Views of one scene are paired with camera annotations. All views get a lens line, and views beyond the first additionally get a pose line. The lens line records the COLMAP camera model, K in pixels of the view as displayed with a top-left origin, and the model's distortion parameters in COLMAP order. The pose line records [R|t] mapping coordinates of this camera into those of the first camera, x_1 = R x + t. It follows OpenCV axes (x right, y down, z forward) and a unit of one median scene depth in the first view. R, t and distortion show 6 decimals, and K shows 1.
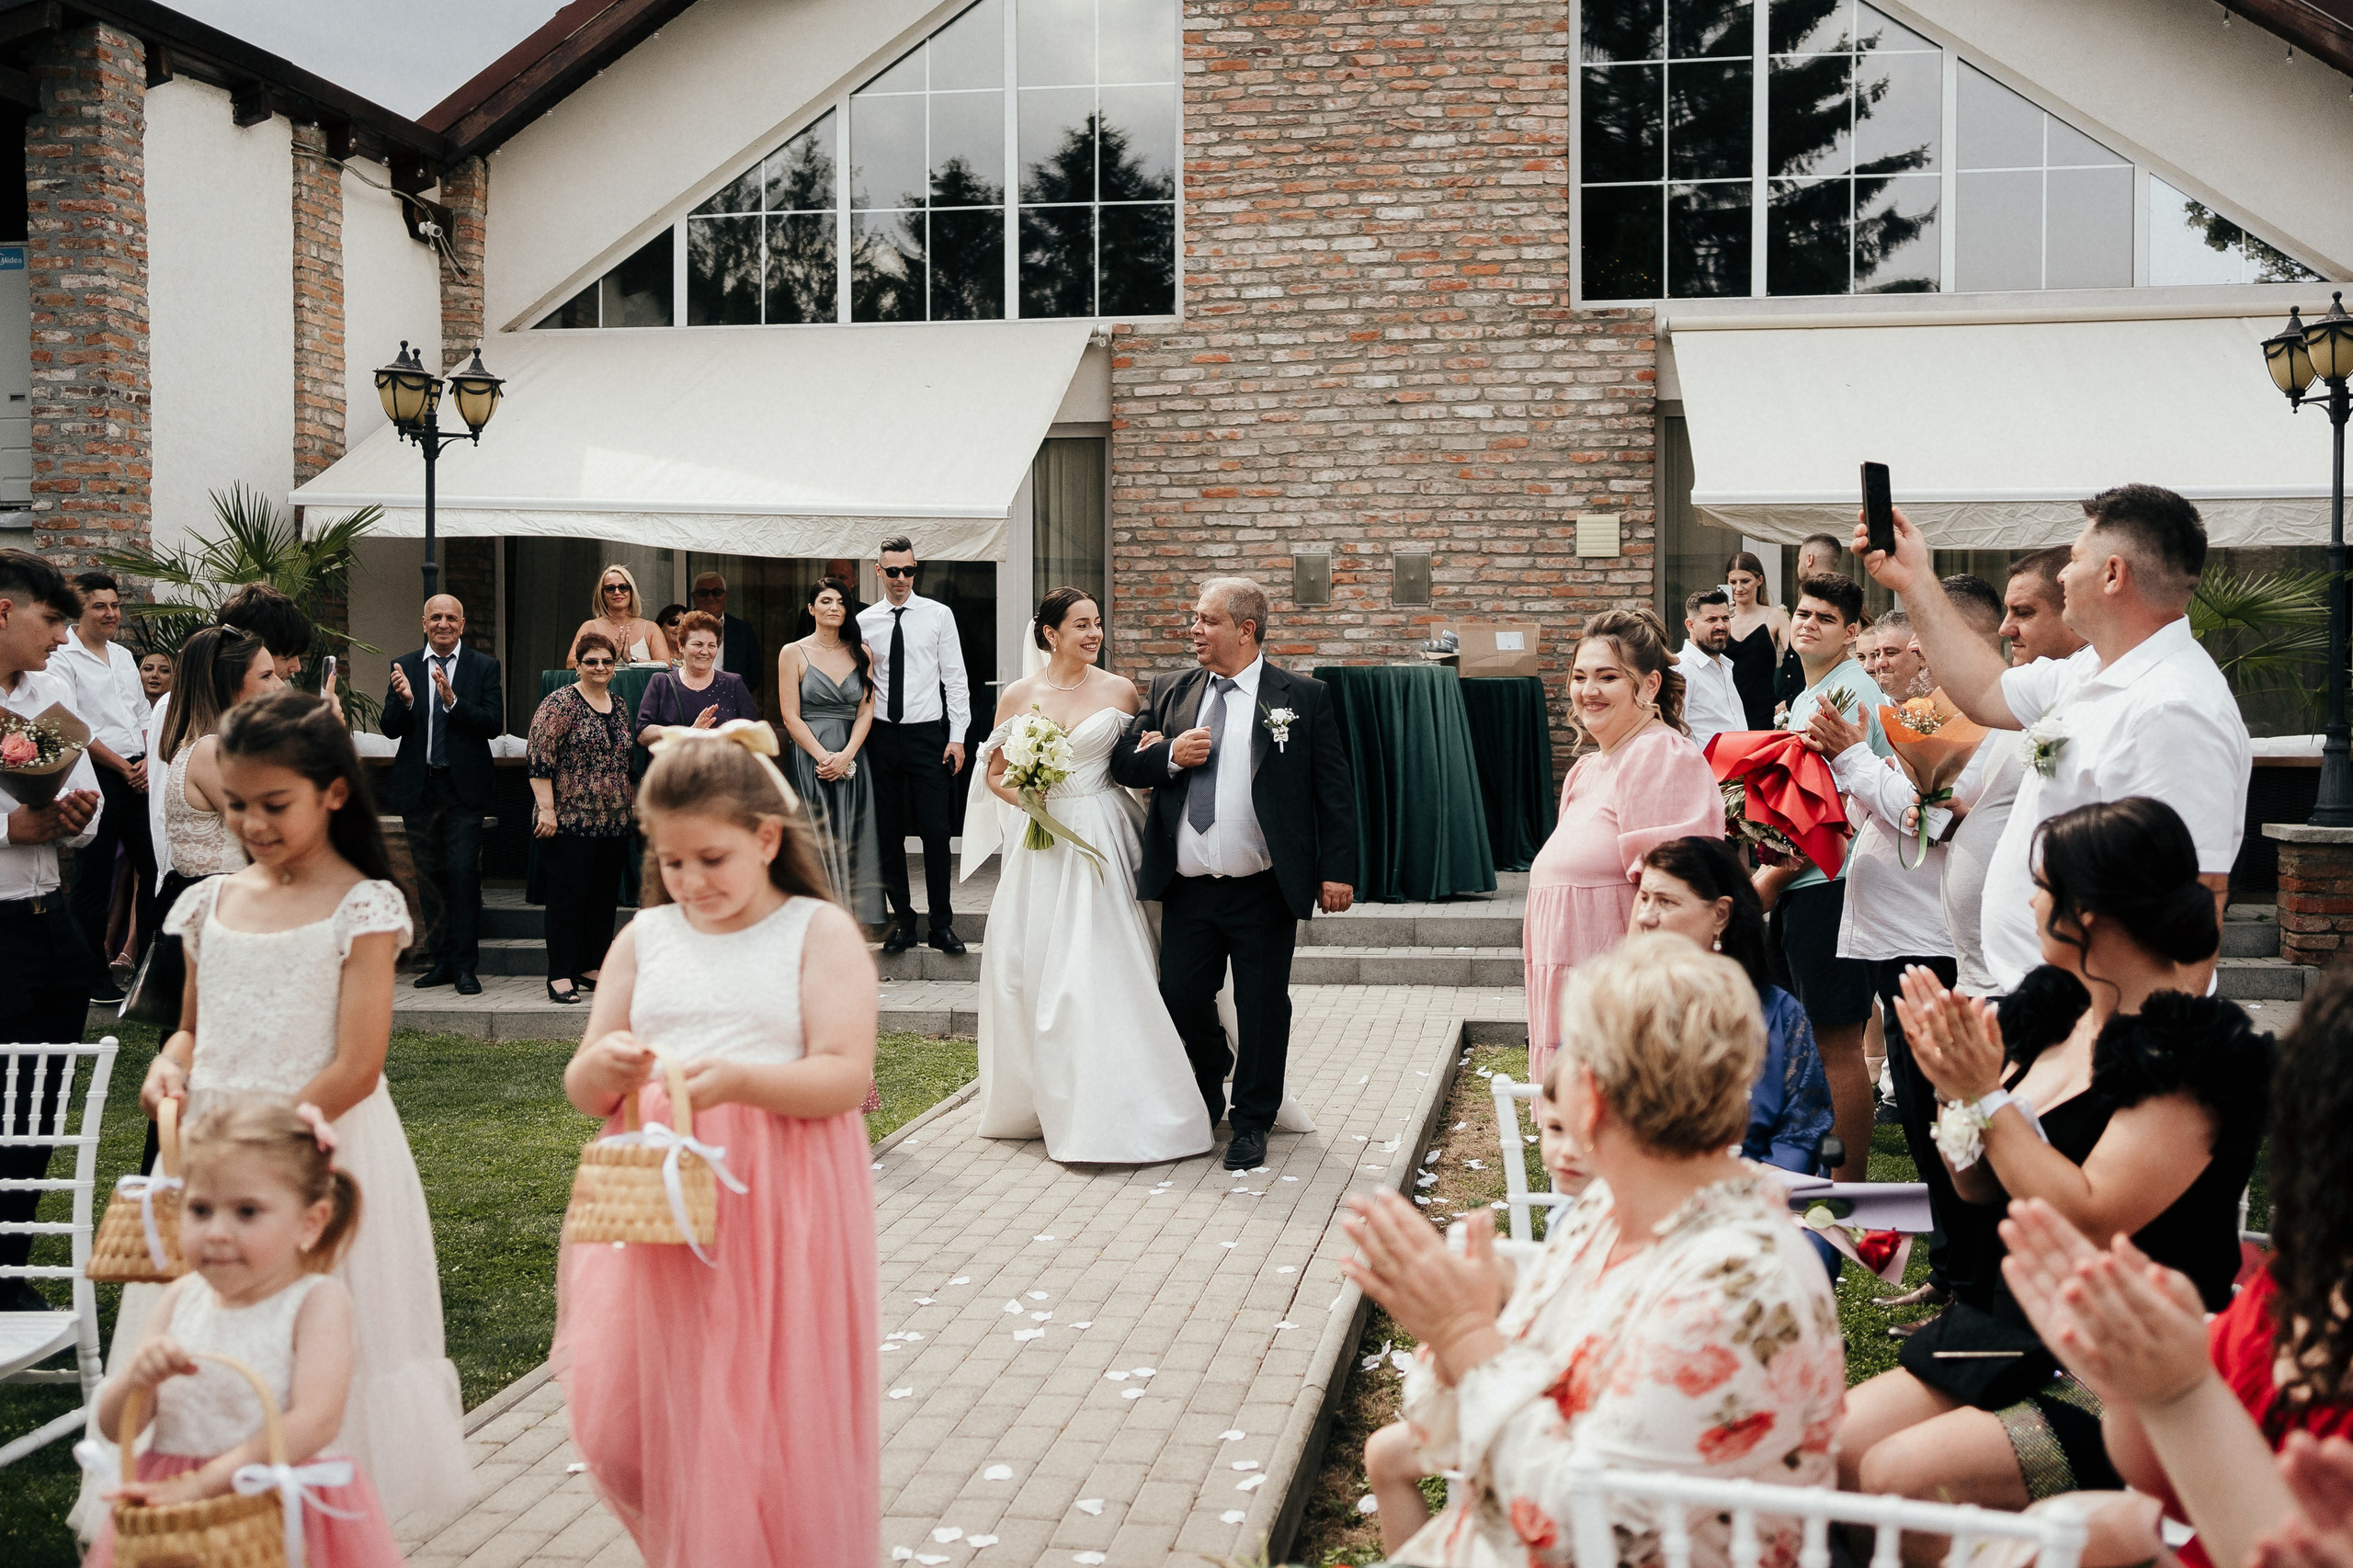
lens RADIAL K [[2441.8, 0, 1186.8], [0, 2441.8, 758.9], [0, 0, 1]] dist [-0.025455, 0.214646]
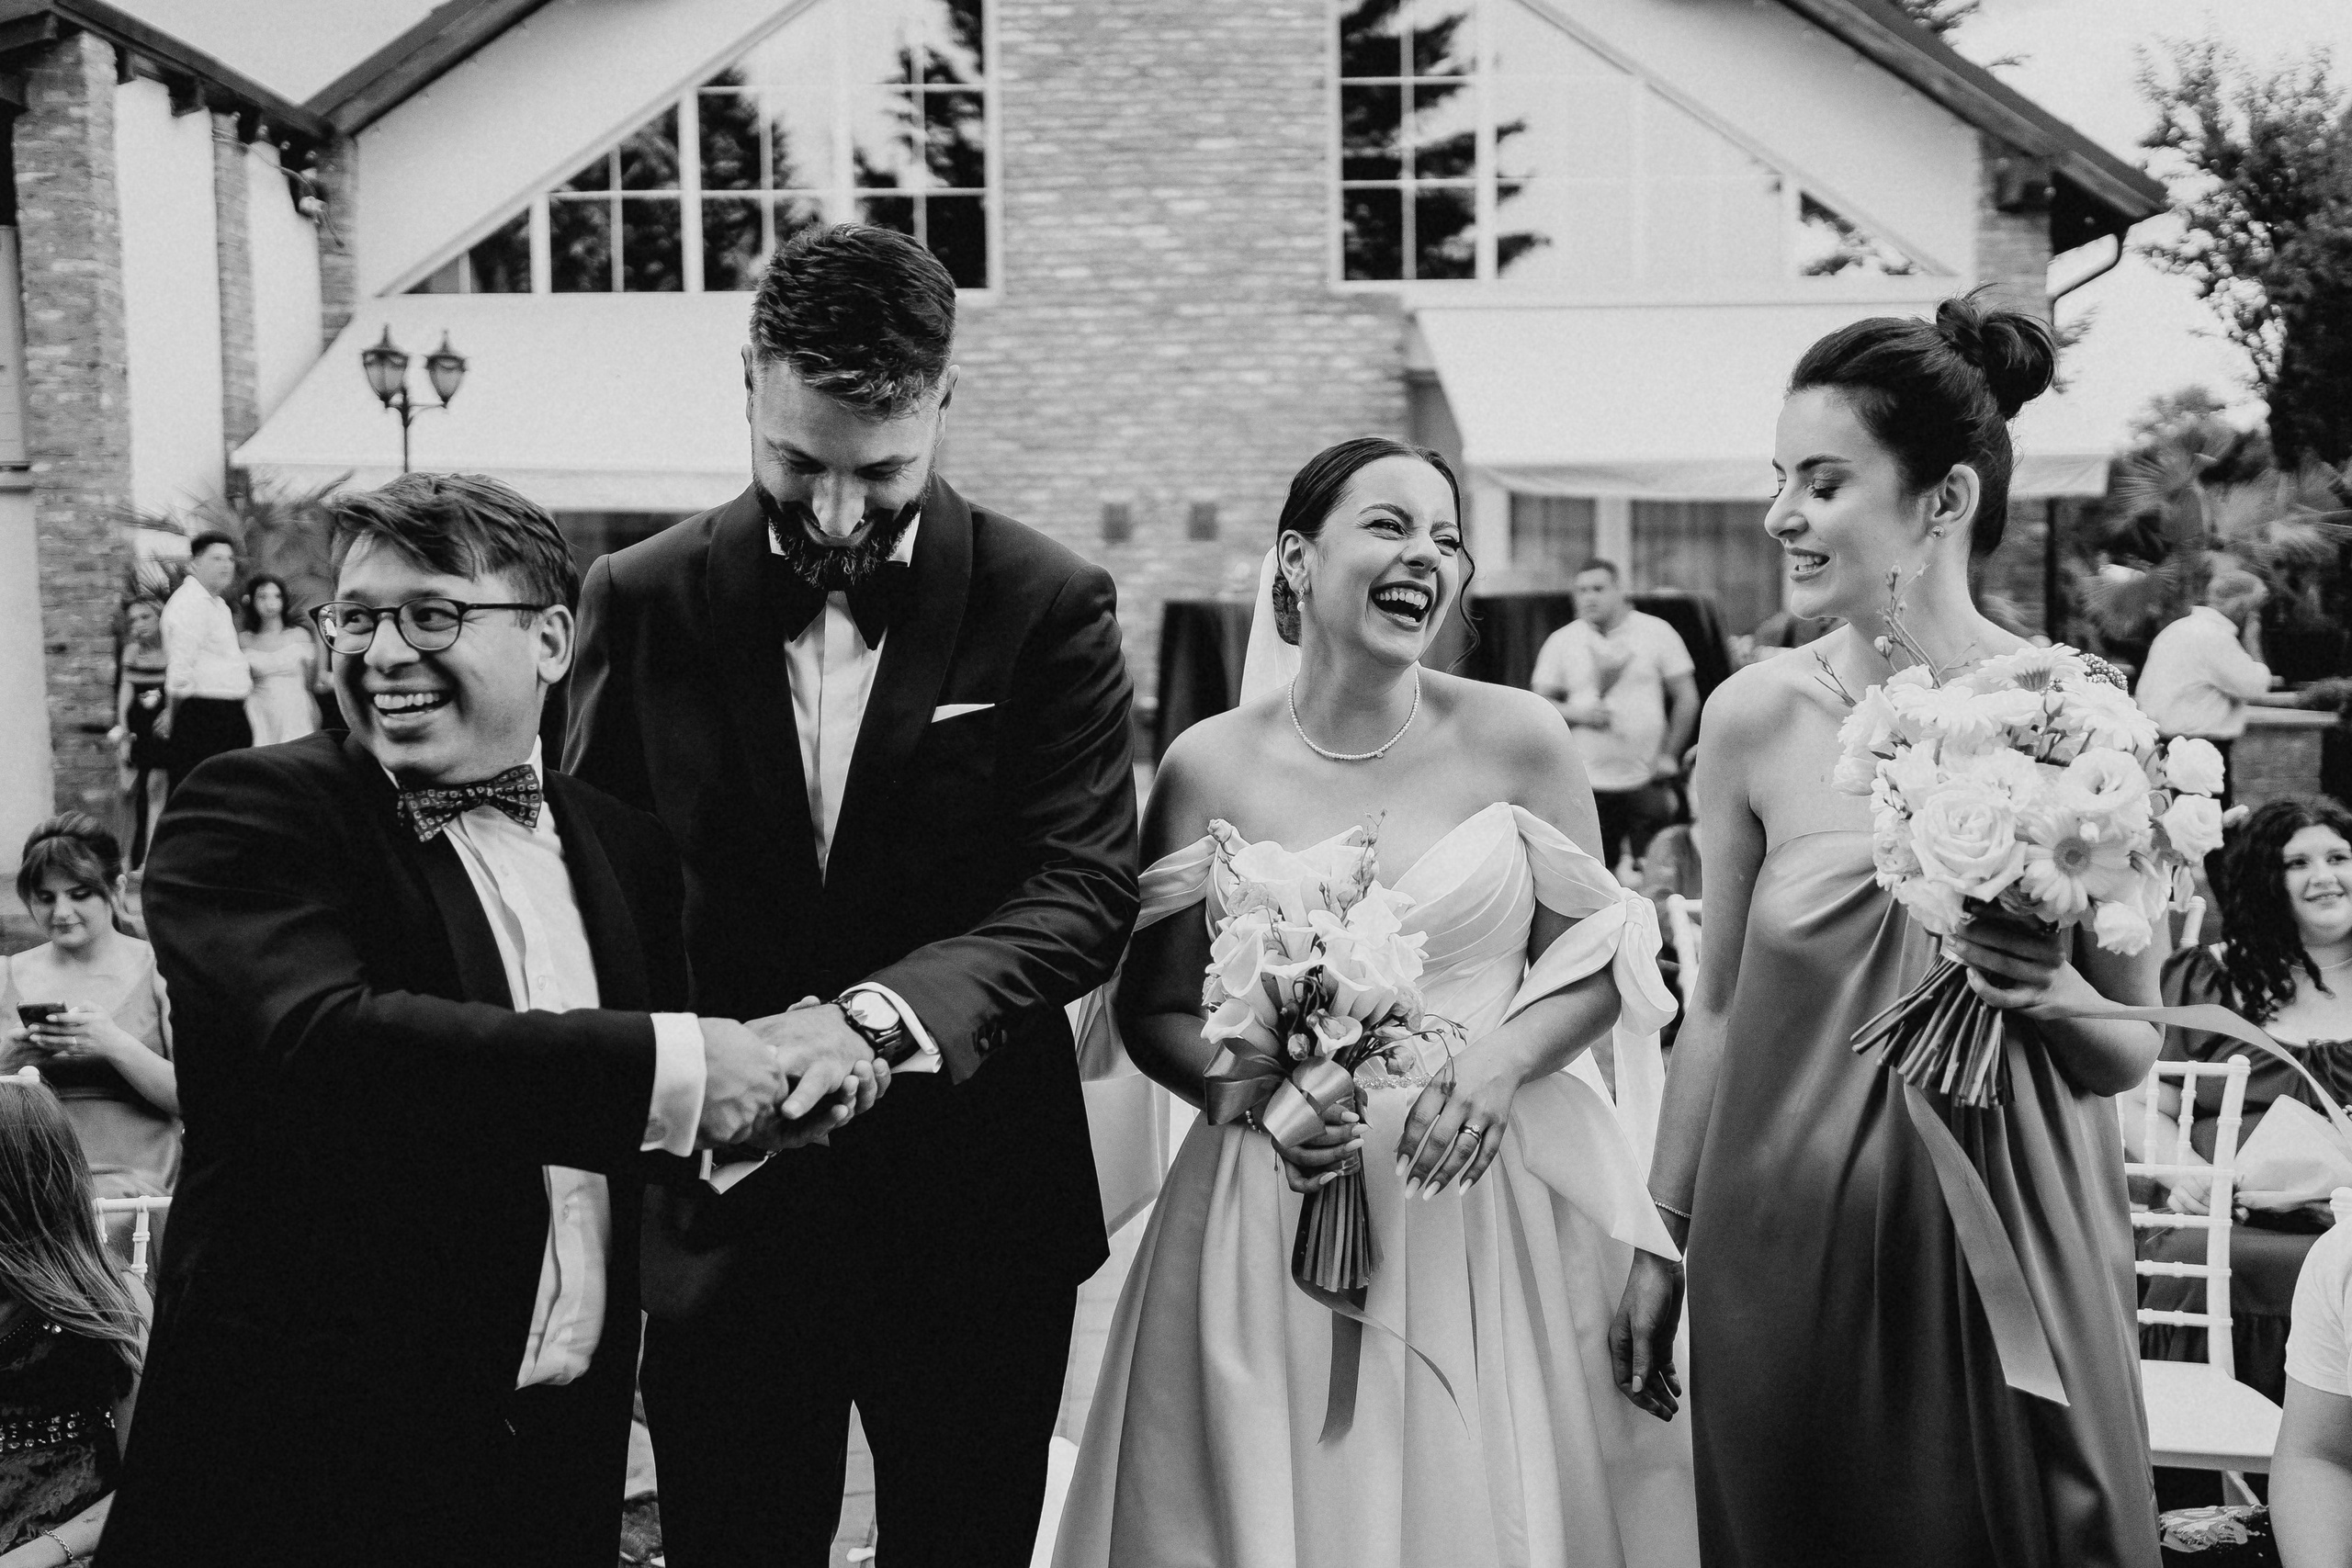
lens RADIAL K [[2374.1, 0, 1170.7], [0, 2374.1, 758.9], [0, 0, 1]] dist [-0.018254, 0.170135]
pose [[0.985837, -0.022890, 0.166140, -0.115905], [0.016375, 0.999046, 0.040477, -0.005559], [-0.166908, -0.037183, 0.985271, -0.127052]]
